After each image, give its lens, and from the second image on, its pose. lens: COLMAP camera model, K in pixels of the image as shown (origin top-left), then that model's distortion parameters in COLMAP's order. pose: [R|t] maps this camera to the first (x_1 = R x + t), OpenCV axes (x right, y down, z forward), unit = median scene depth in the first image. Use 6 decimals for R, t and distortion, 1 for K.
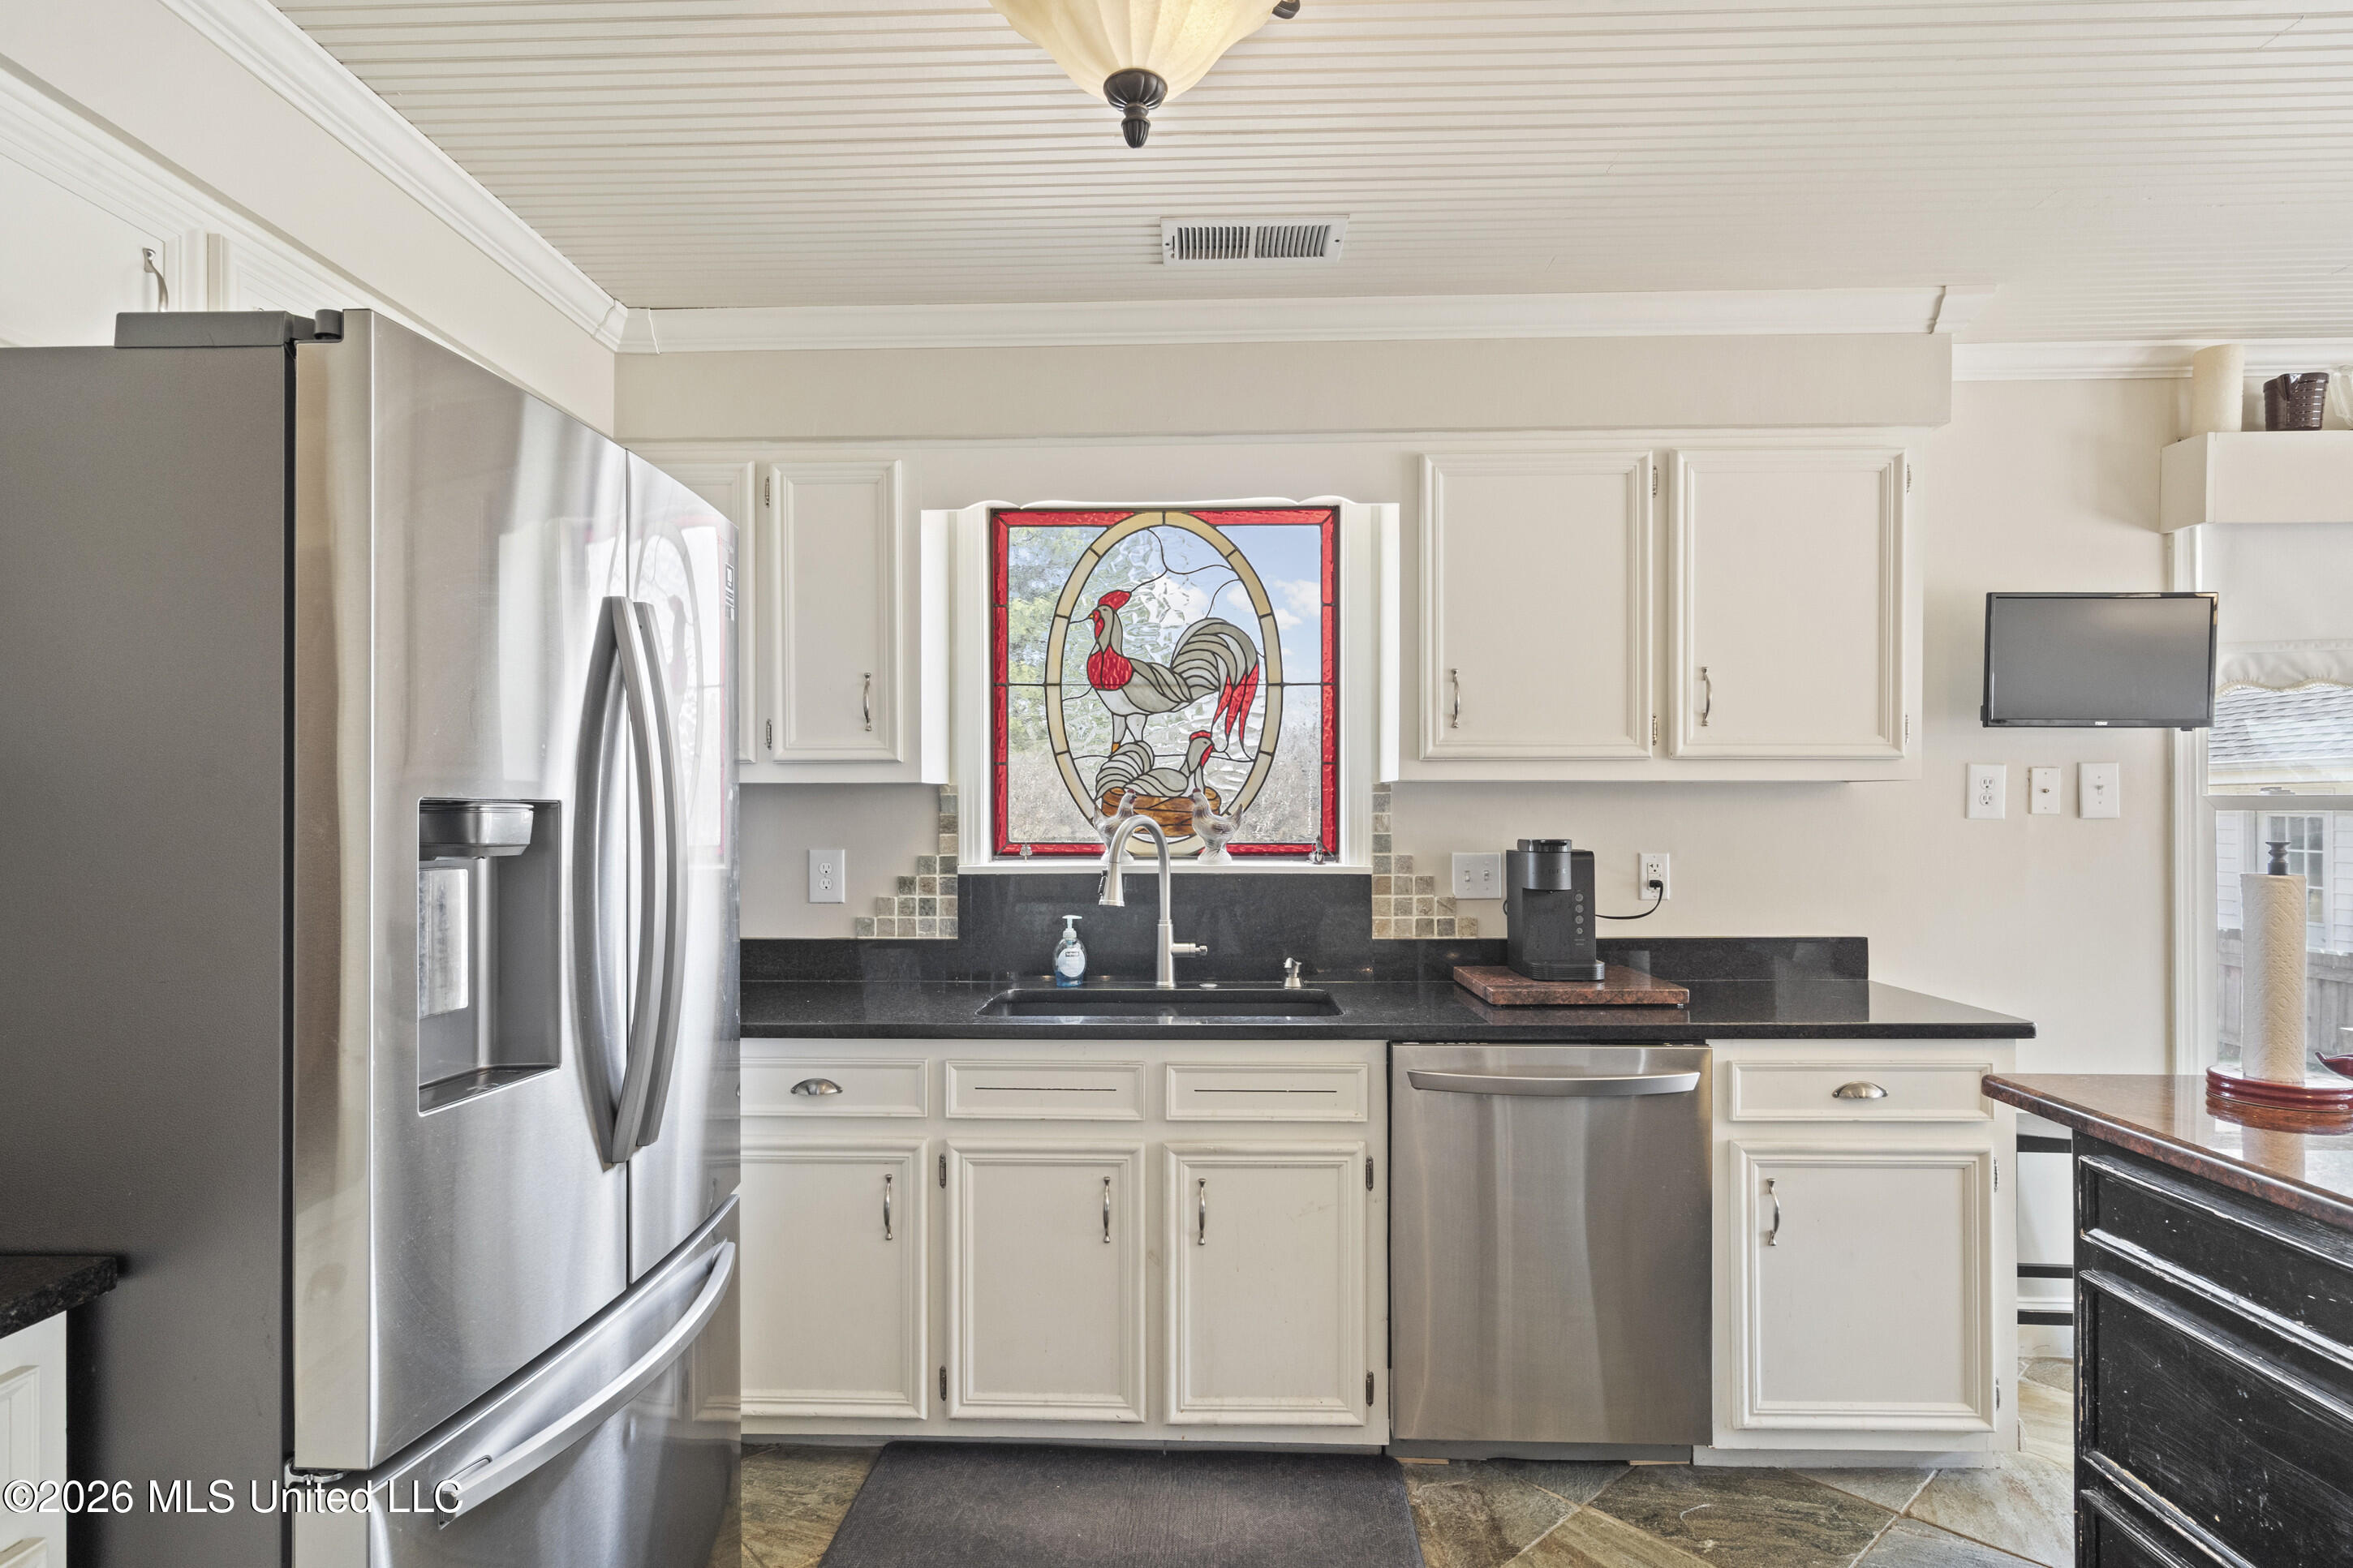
lens RADIAL K [[1271.5, 0, 1182.3], [0, 1271.5, 803.0], [0, 0, 1]] dist [-0.000227, 0.000249]
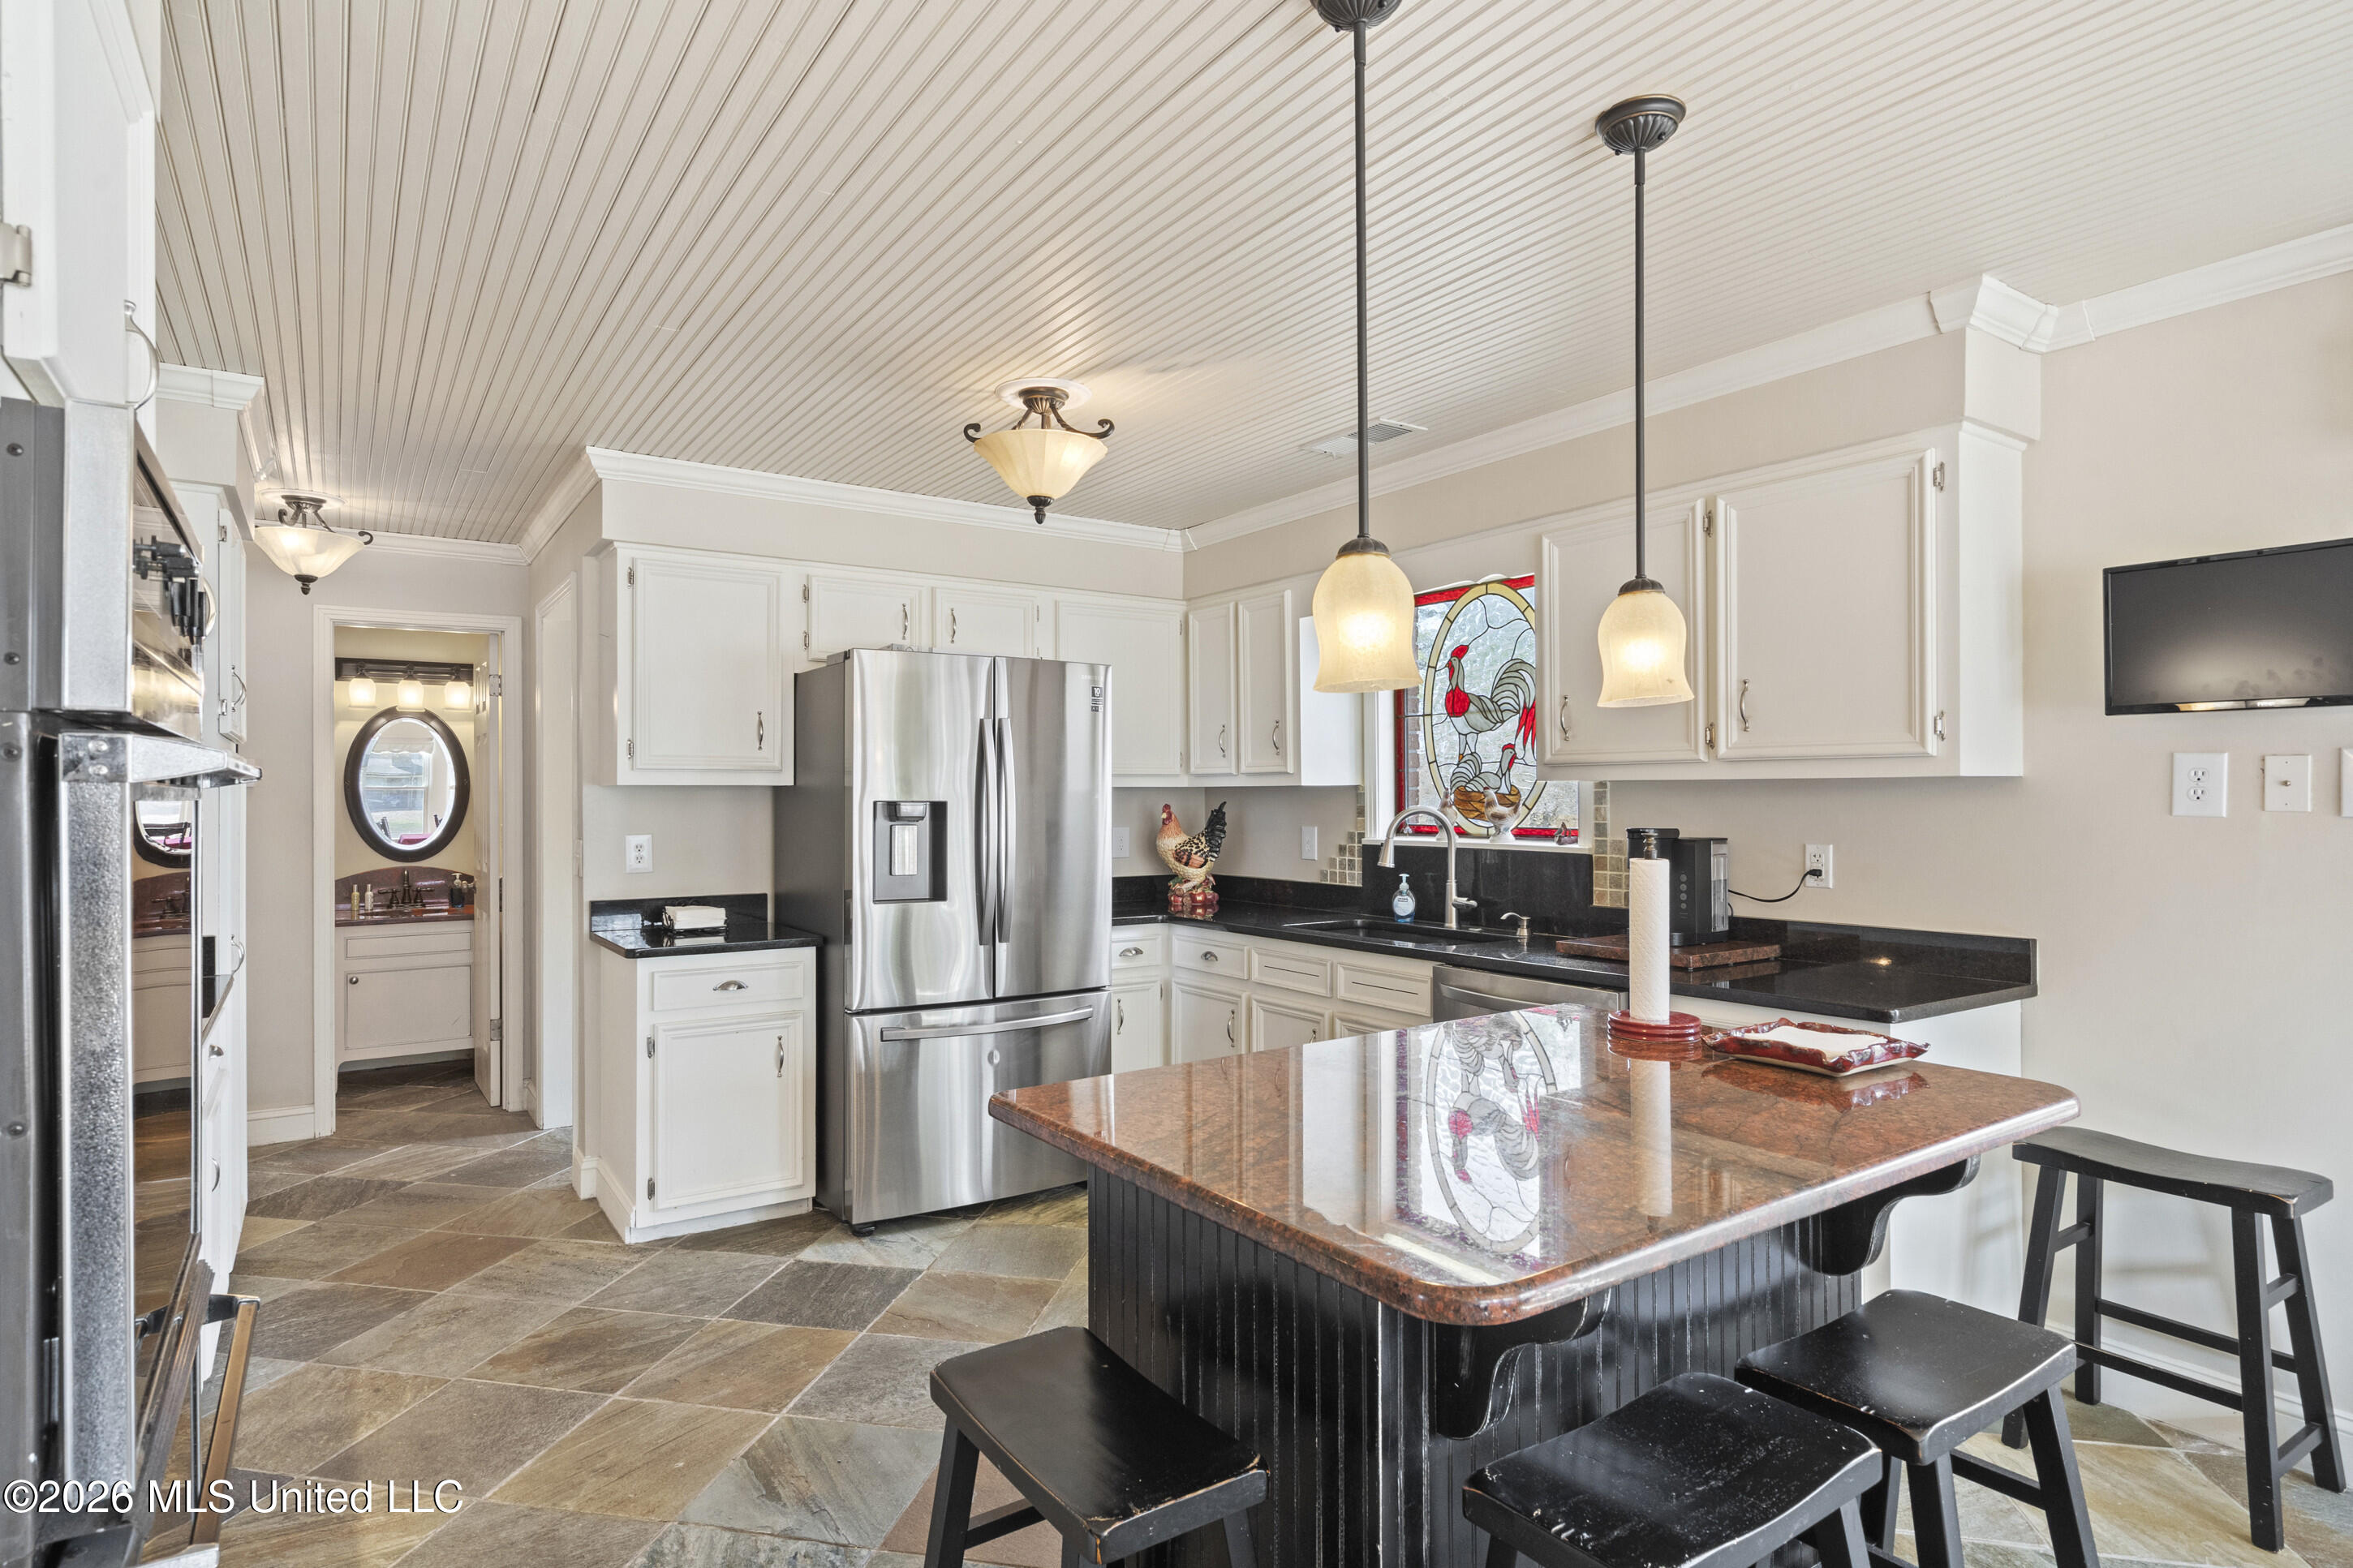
lens RADIAL K [[1271.5, 0, 1184.9], [0, 1271.5, 789.3], [0, 0, 1]] dist [-0.000227, 0.000249]
pose [[0.589424, -0.004868, -0.807809, 0.924281], [0.002881, 0.999988, -0.003923, -0.004449], [0.807818, -0.000015, 0.589431, -0.071358]]
